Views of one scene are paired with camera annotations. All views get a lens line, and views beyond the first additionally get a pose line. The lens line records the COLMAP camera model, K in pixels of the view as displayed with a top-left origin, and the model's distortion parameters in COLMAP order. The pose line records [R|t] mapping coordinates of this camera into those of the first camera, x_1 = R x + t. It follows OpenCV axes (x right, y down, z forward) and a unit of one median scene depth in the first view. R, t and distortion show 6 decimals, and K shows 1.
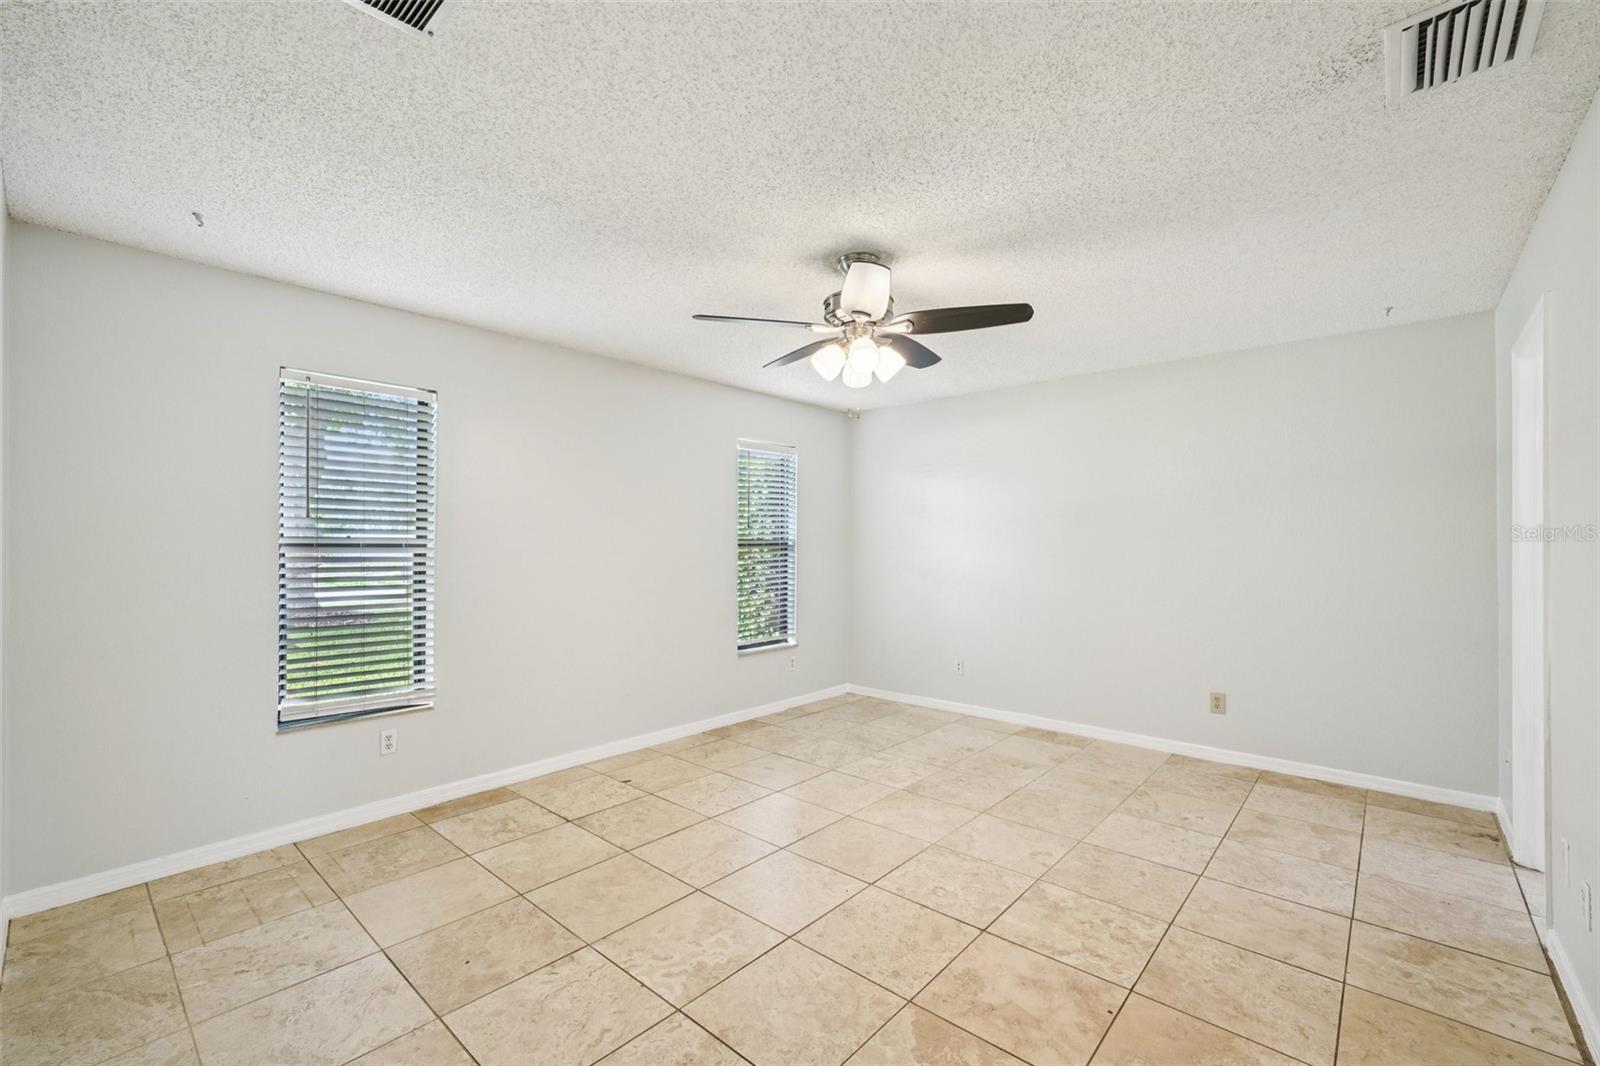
lens RADIAL K [[680.0, 0, 792.1], [0, 680.0, 538.3], [0, 0, 1]] dist [-0.004811, 0.000031]
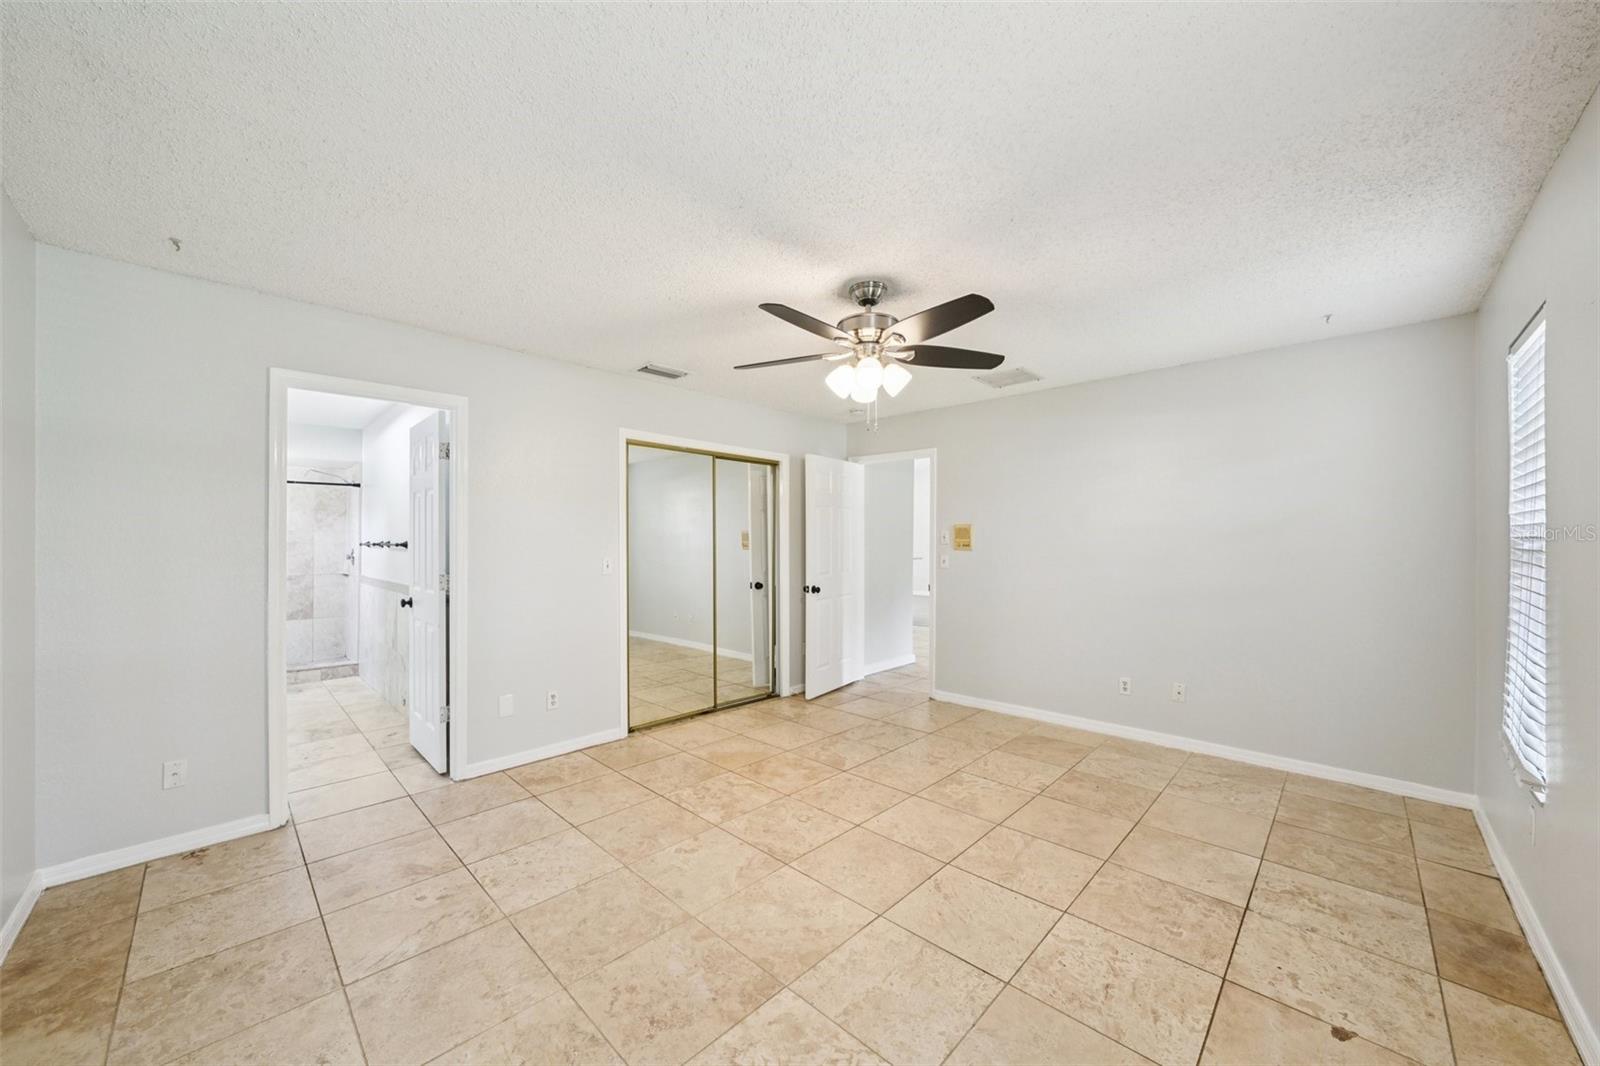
lens RADIAL K [[578.1, 0, 799.2], [0, 578.1, 543.7], [0, 0, 1]] dist [-0.027856, 0.006752]
pose [[-0.999370, -0.000678, 0.035475, 0.140881], [-0.000866, 0.999986, -0.005294, 0.010408], [-0.035471, -0.005322, -0.999357, 1.542847]]
